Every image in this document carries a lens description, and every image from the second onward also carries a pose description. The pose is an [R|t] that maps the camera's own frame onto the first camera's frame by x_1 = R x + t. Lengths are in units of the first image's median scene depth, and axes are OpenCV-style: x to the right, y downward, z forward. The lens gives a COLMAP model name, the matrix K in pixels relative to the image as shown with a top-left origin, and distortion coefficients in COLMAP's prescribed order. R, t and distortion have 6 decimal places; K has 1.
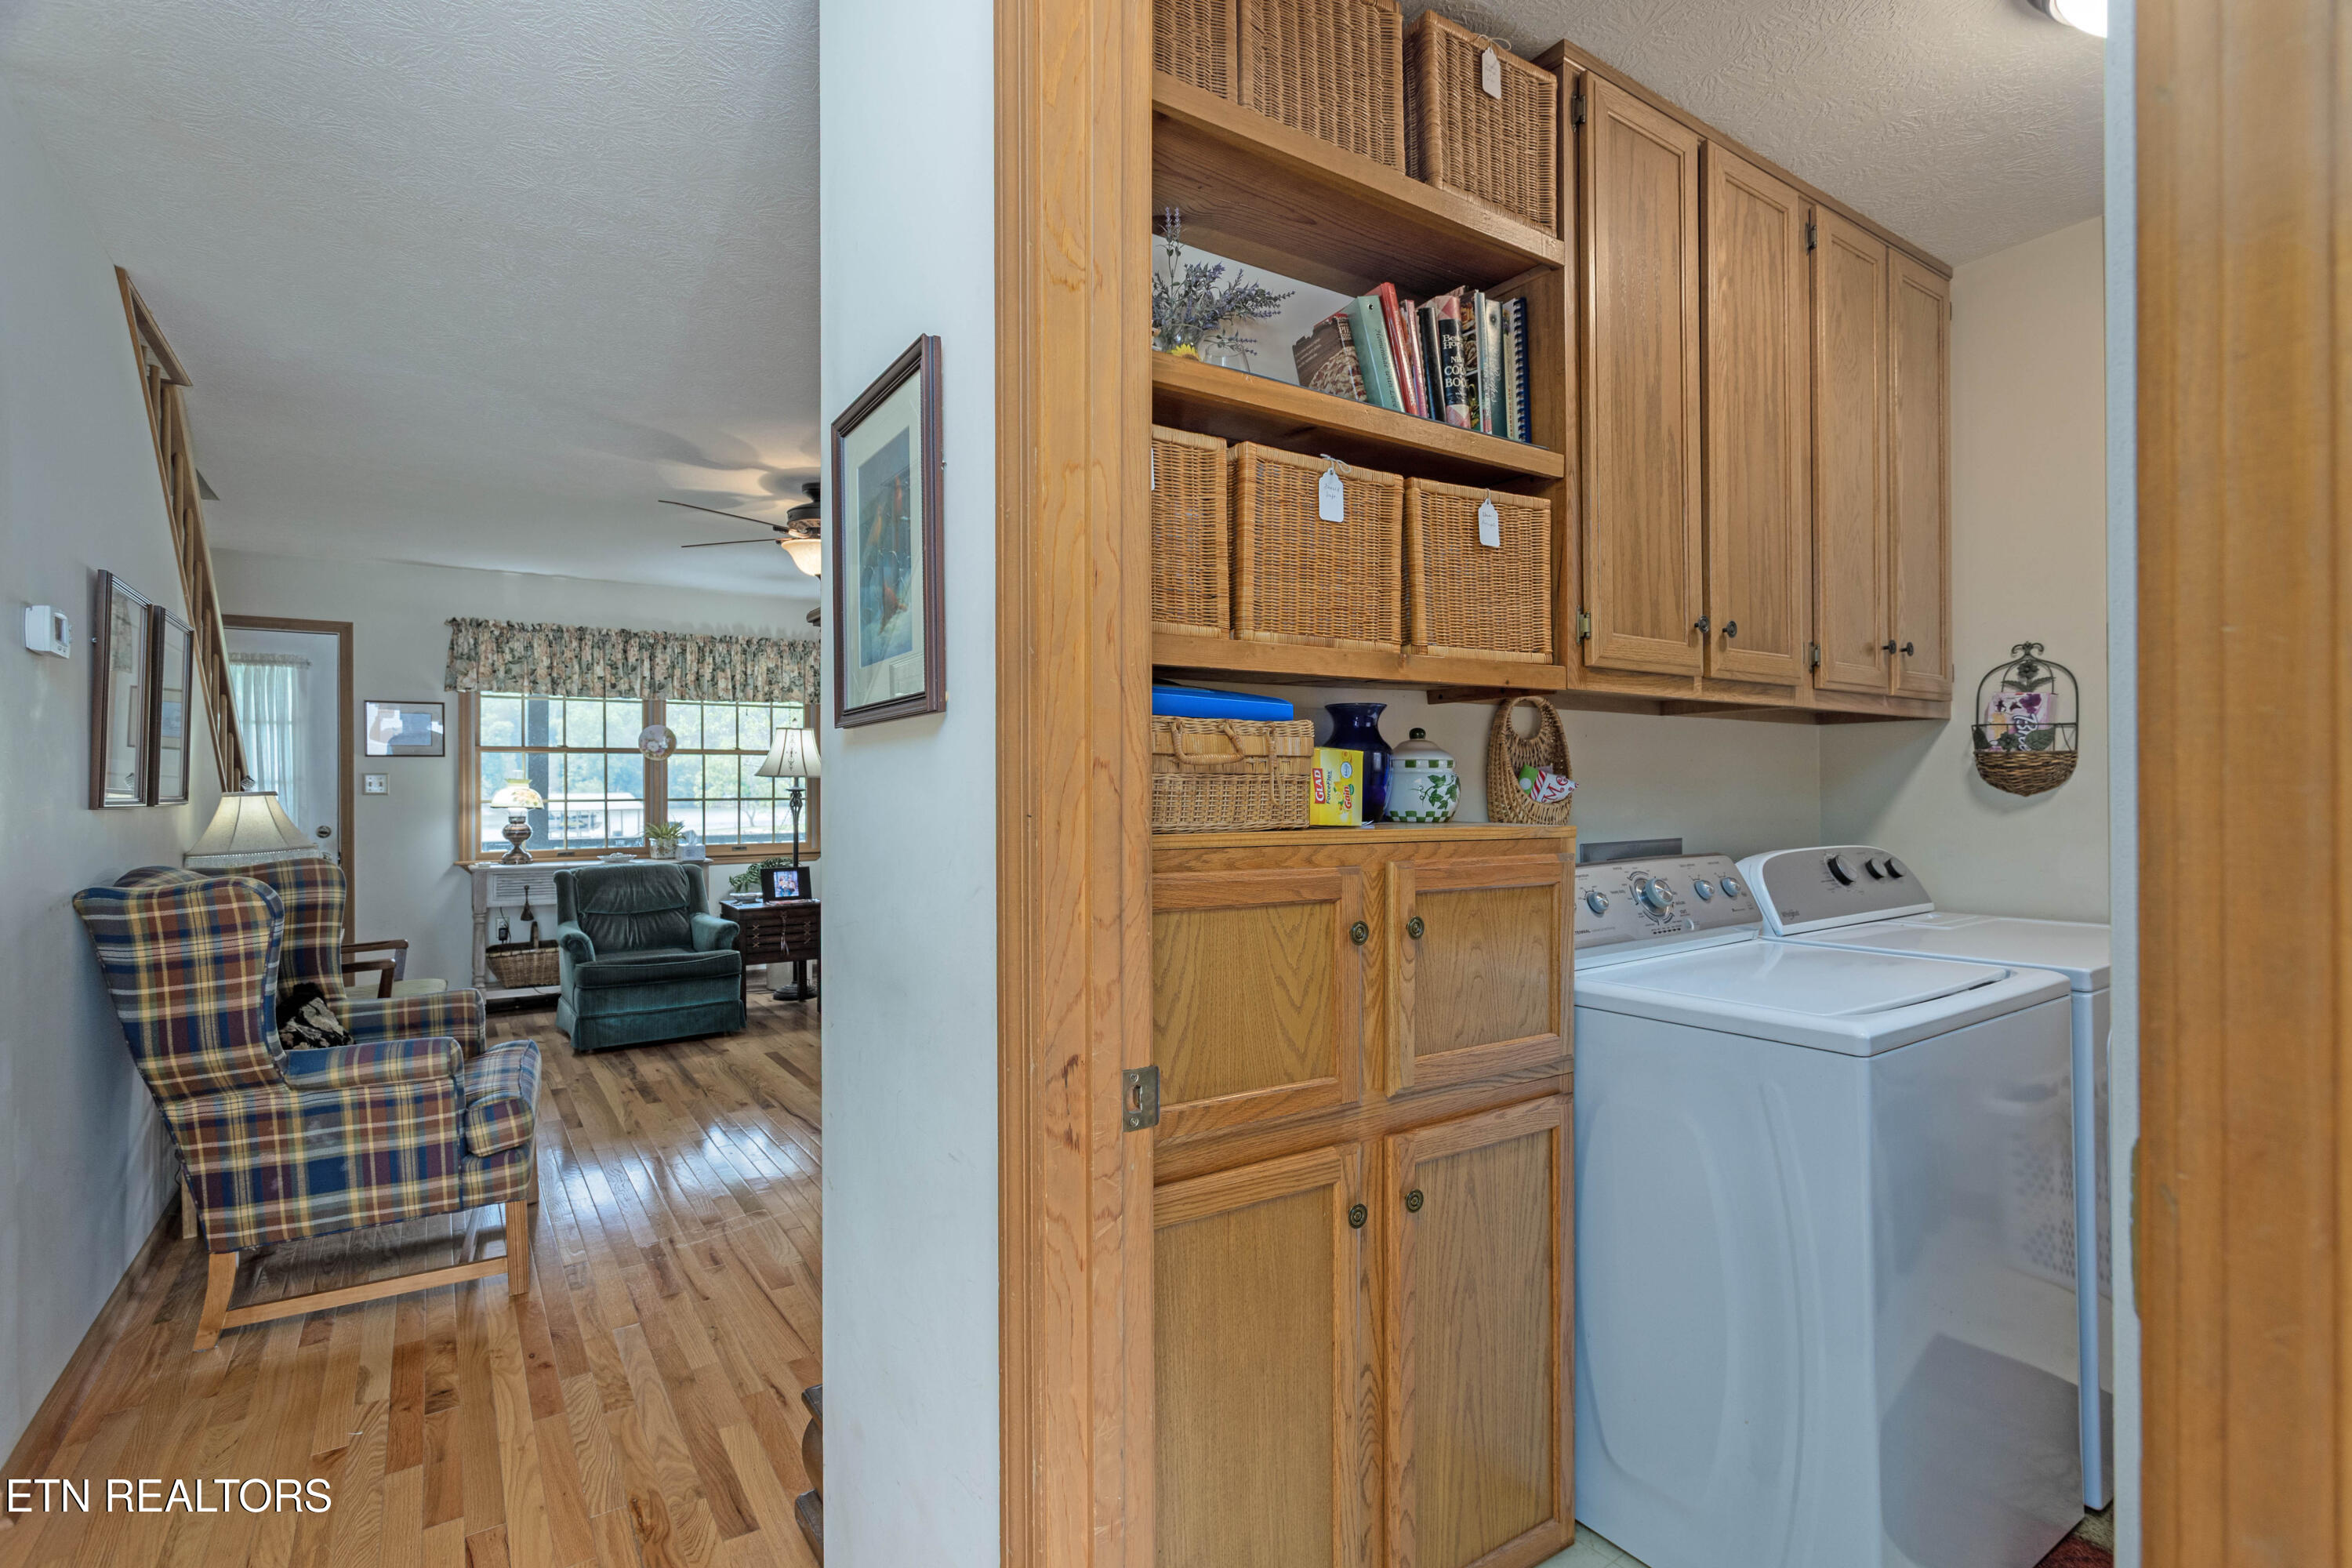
lens RADIAL K [[1118.9, 0, 1170.2], [0, 1118.9, 784.2], [0, 0, 1]] dist [0.009933, 0.001015]
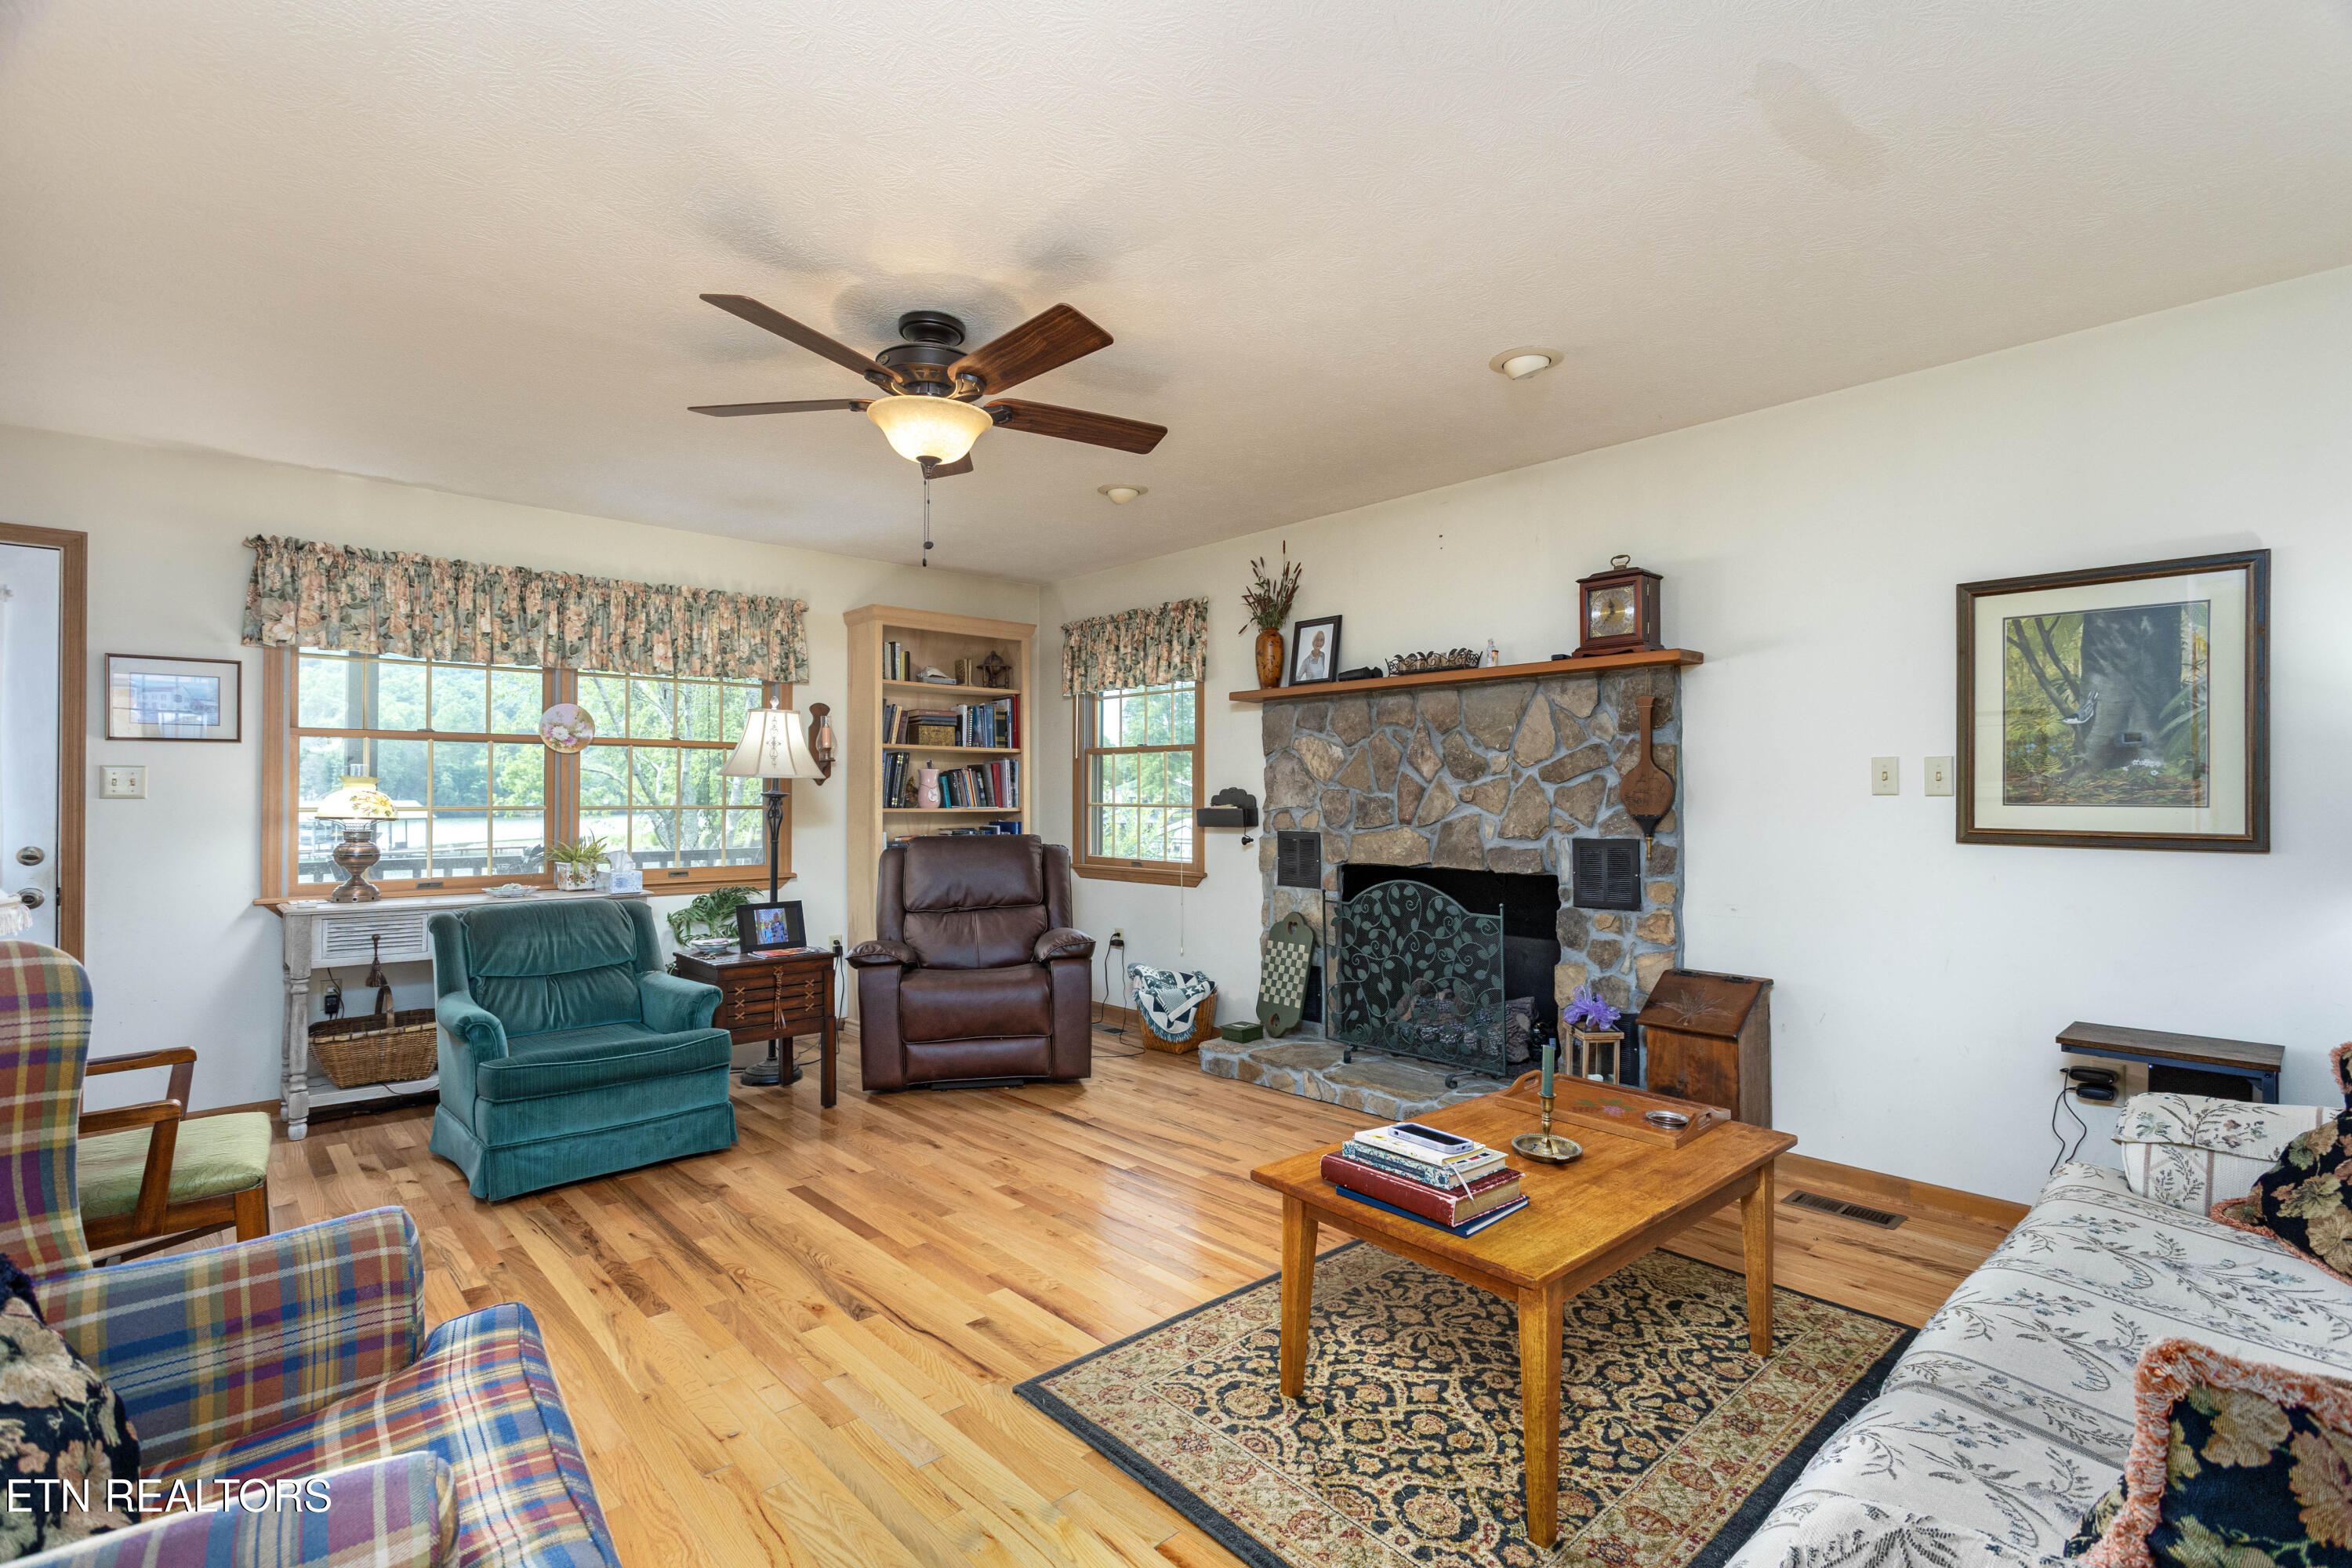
lens RADIAL K [[1118.9, 0, 1185.1], [0, 1118.9, 787.7], [0, 0, 1]] dist [0.009933, 0.001015]
pose [[0.988488, 0.007091, 0.151130, -0.189687], [-0.006187, 0.999960, -0.006455, 0.003363], [-0.151170, 0.005445, 0.988493, 0.249936]]
